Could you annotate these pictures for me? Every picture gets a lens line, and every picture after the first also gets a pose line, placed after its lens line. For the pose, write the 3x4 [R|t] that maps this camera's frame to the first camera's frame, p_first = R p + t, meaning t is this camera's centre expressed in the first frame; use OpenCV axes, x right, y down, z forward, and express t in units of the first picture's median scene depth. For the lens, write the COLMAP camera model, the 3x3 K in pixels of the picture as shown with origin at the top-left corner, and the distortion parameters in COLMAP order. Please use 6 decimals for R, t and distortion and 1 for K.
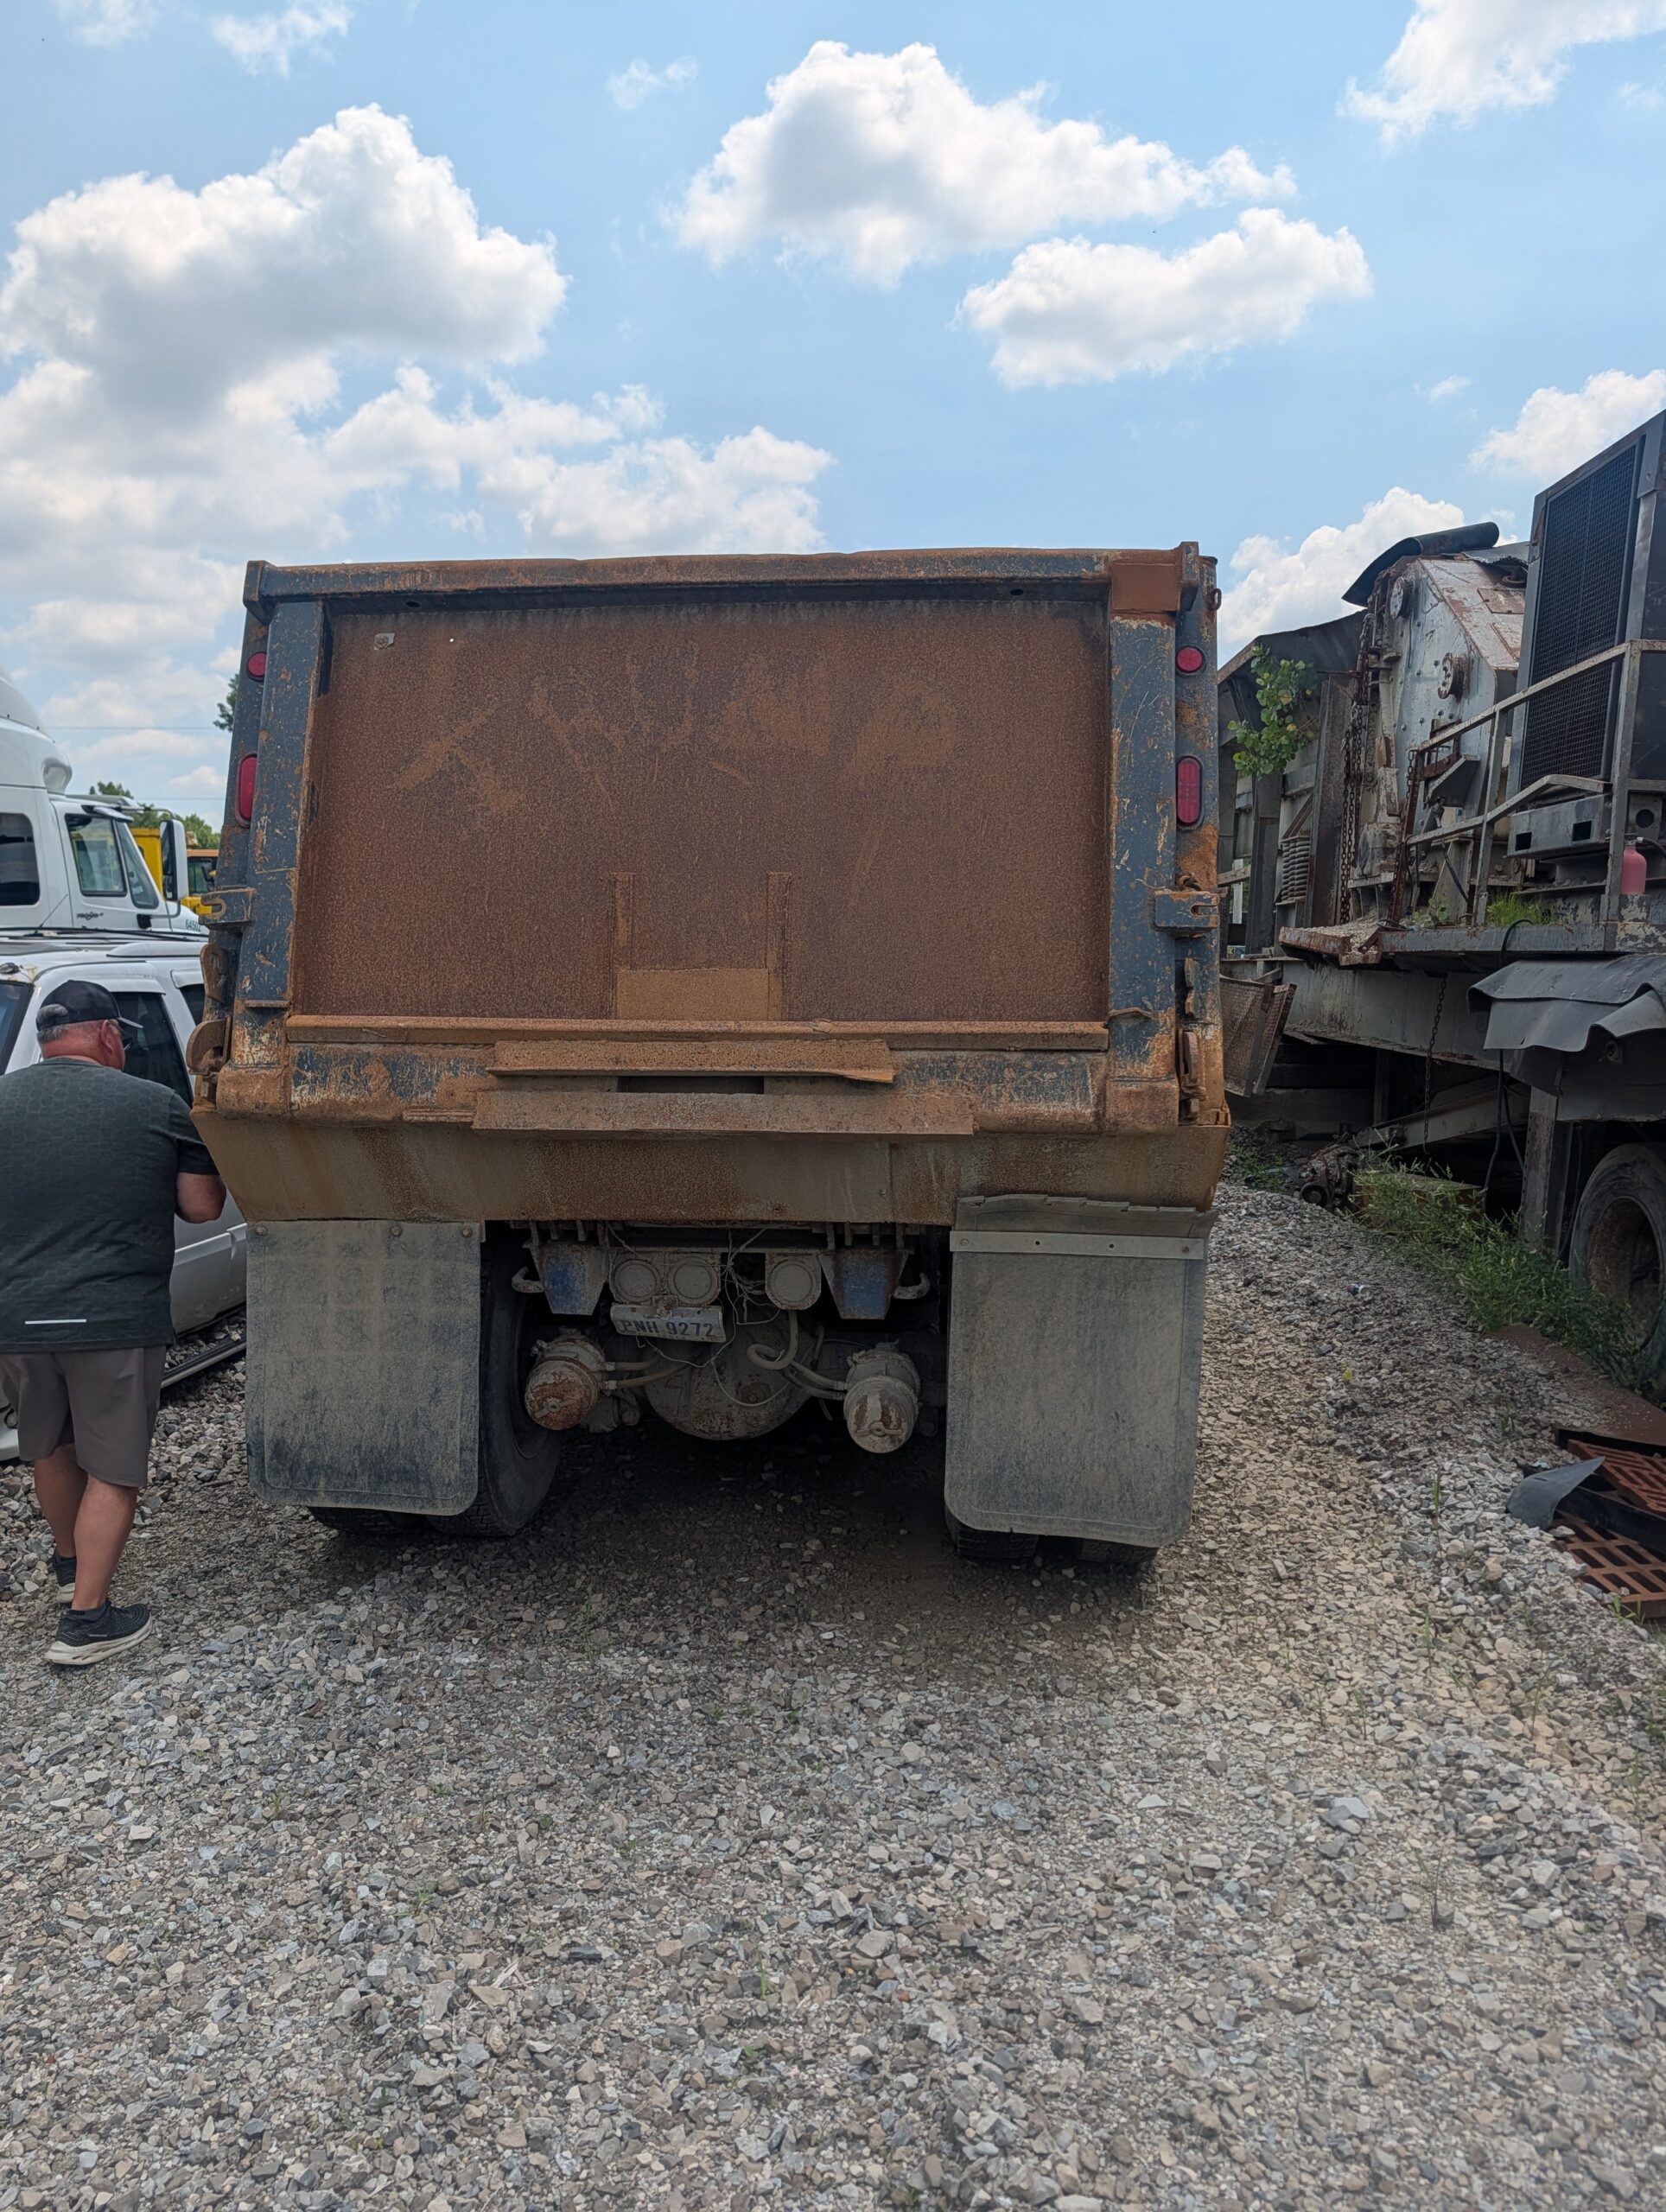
lens RADIAL K [[1522.9, 0, 830.4], [0, 1522.9, 1143.2], [0, 0, 1]] dist [0.068277, -0.099913]
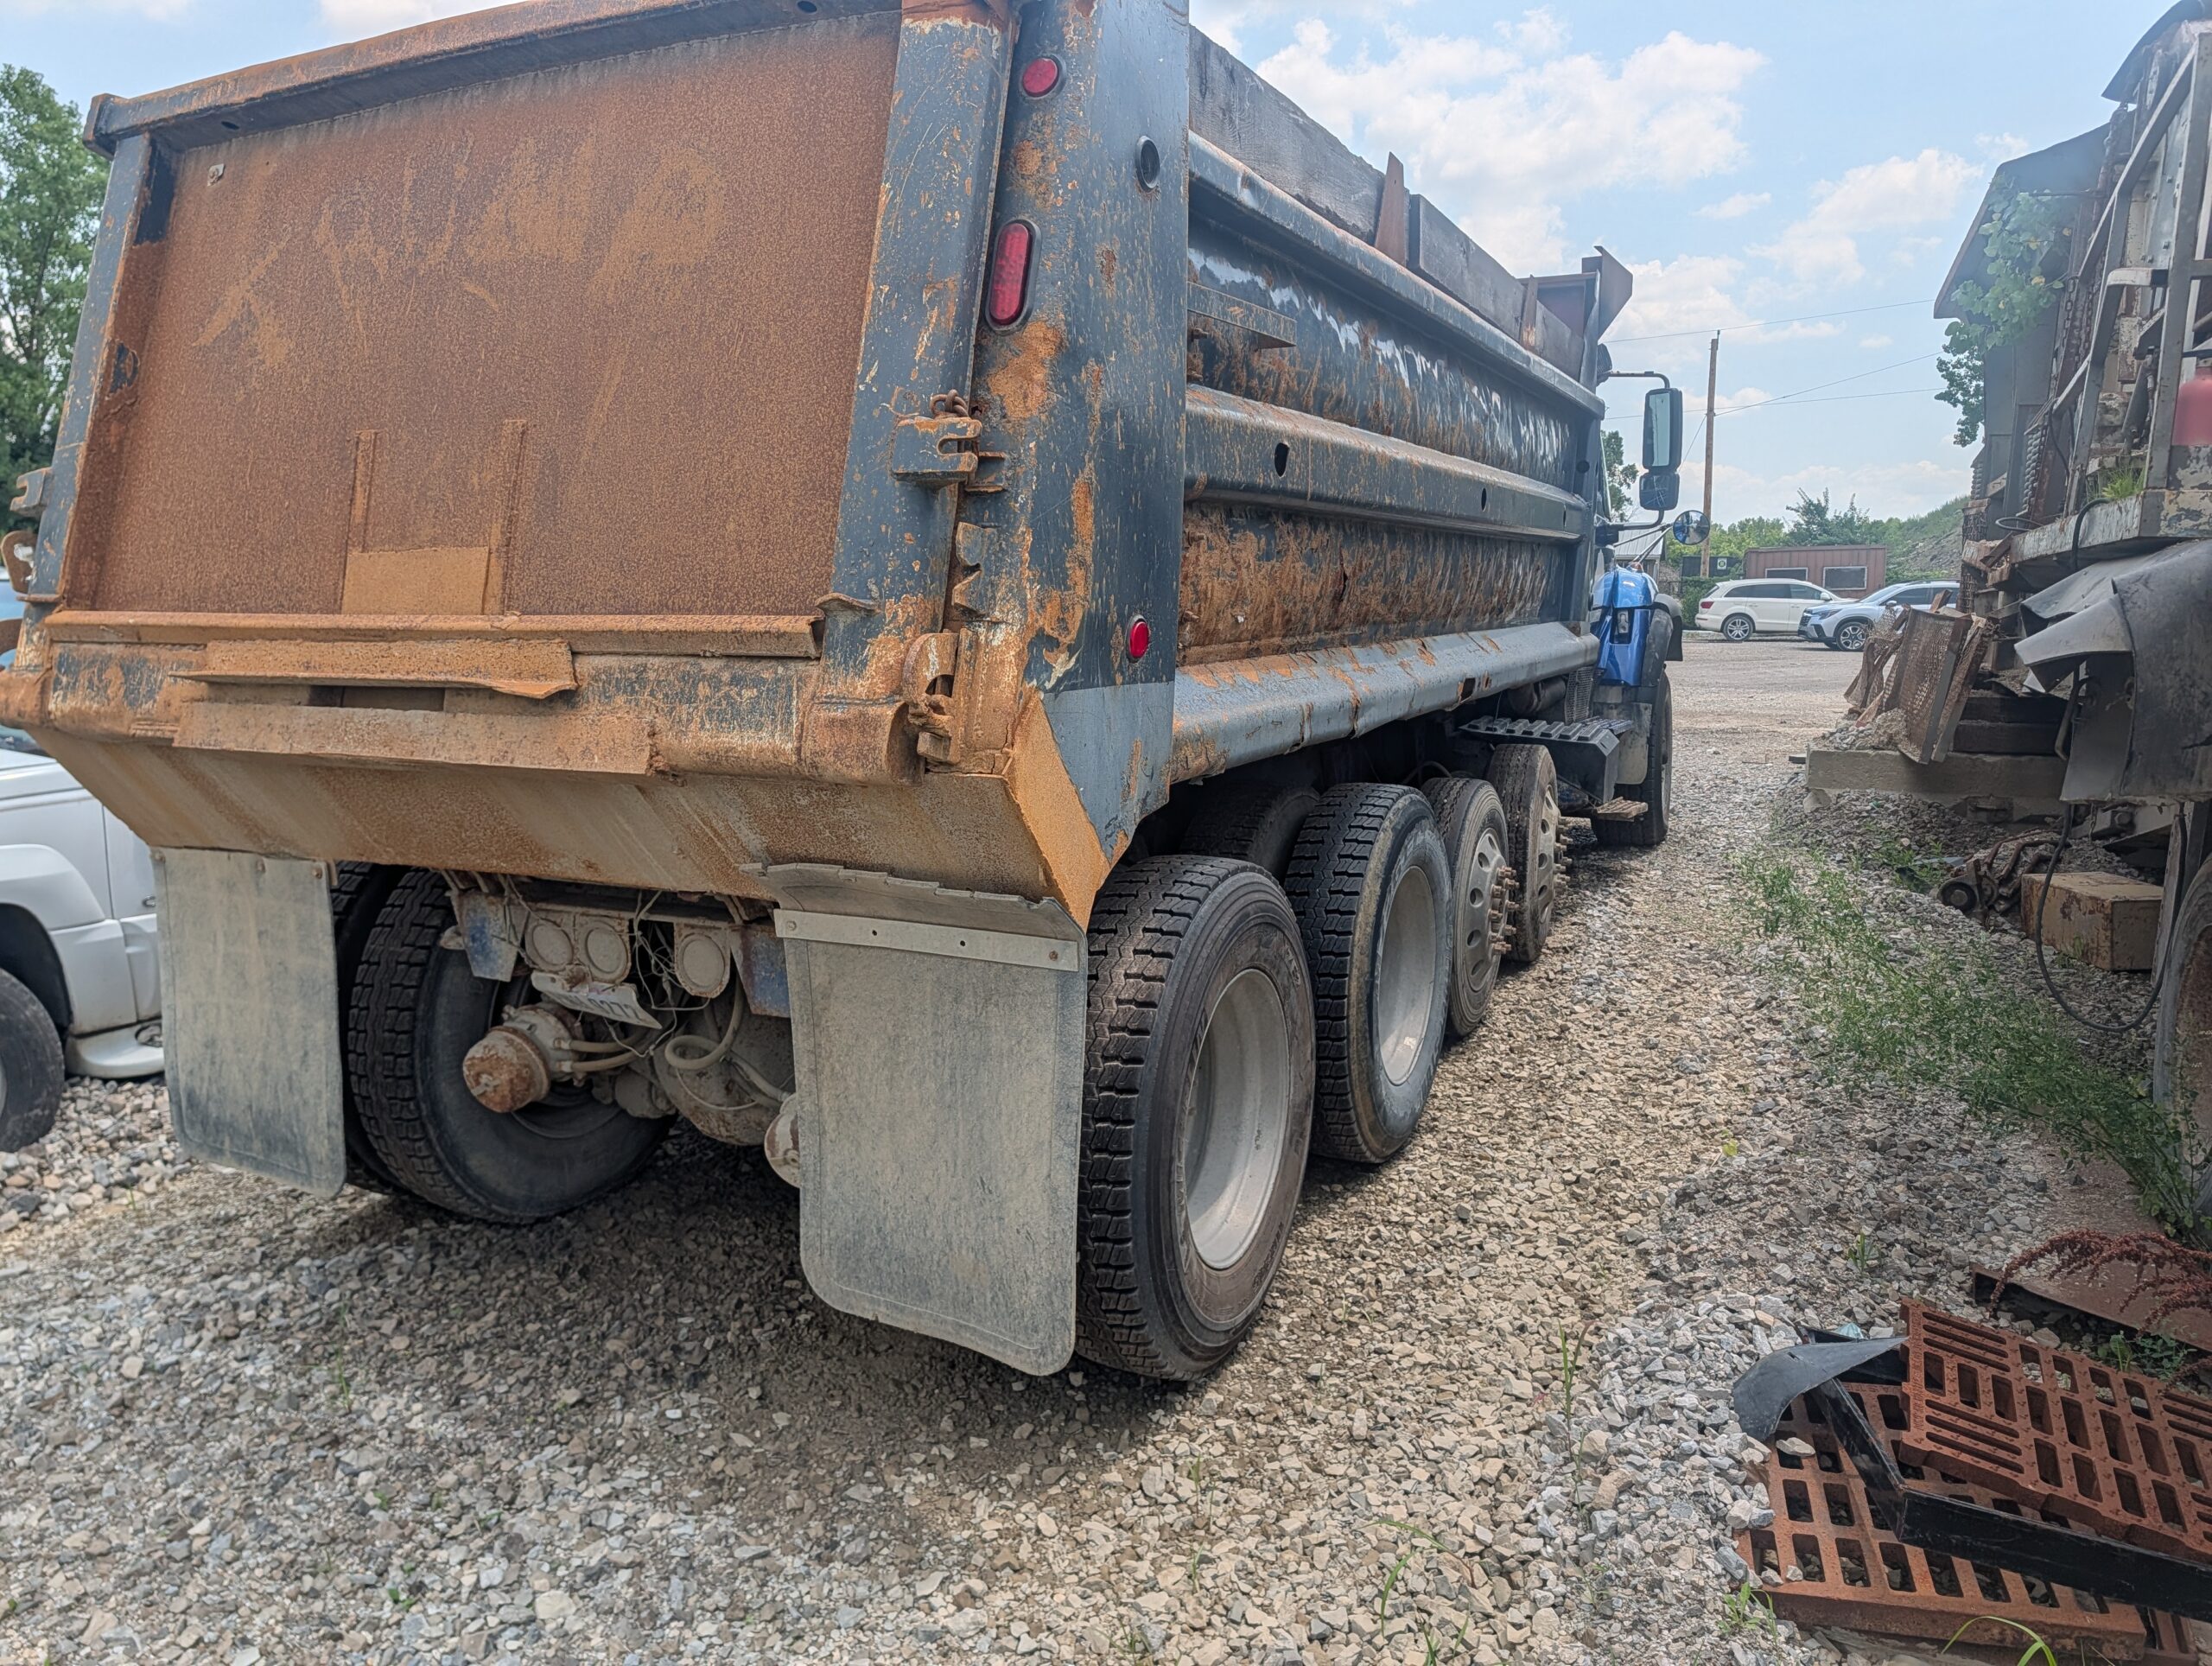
lens RADIAL K [[1560.5, 0, 1106.0], [0, 1560.5, 833.0], [0, 0, 1]] dist [0.004949, 0.005359]
pose [[0.934812, 0.048392, -0.351831, 0.511856], [-0.039813, 0.998708, 0.031583, -0.009183], [0.352905, -0.015517, 0.935530, 0.367800]]
